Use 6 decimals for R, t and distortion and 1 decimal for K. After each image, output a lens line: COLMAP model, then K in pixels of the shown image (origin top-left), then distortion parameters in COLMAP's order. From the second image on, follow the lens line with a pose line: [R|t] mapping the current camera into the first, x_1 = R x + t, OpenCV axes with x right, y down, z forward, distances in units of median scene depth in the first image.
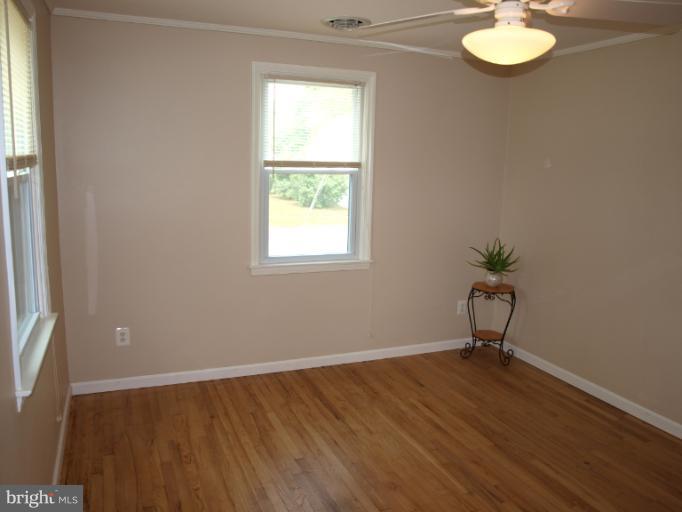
lens RADIAL K [[547.8, 0, 343.2], [0, 547.8, 257.3], [0, 0, 1]] dist [-0.101582, 0.061524]
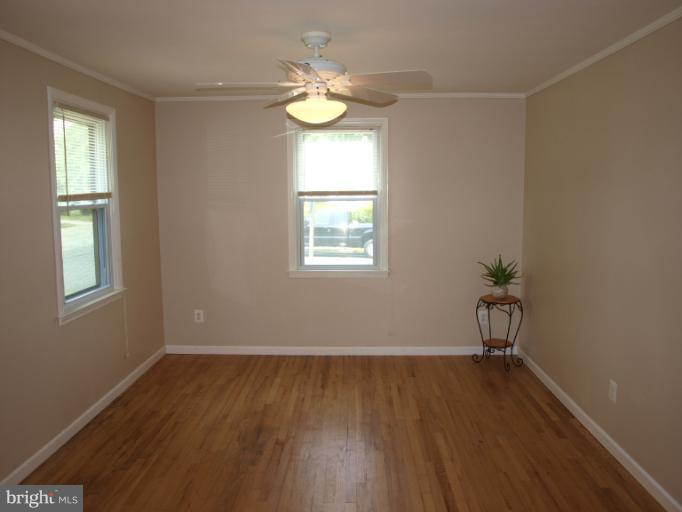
lens RADIAL K [[547.8, 0, 337.4], [0, 547.8, 253.5], [0, 0, 1]] dist [-0.101582, 0.061524]
pose [[0.911684, 0.015858, -0.410585, 0.503635], [-0.042264, 0.997574, -0.055317, 0.044685], [0.408712, 0.067785, 0.910143, -0.171115]]
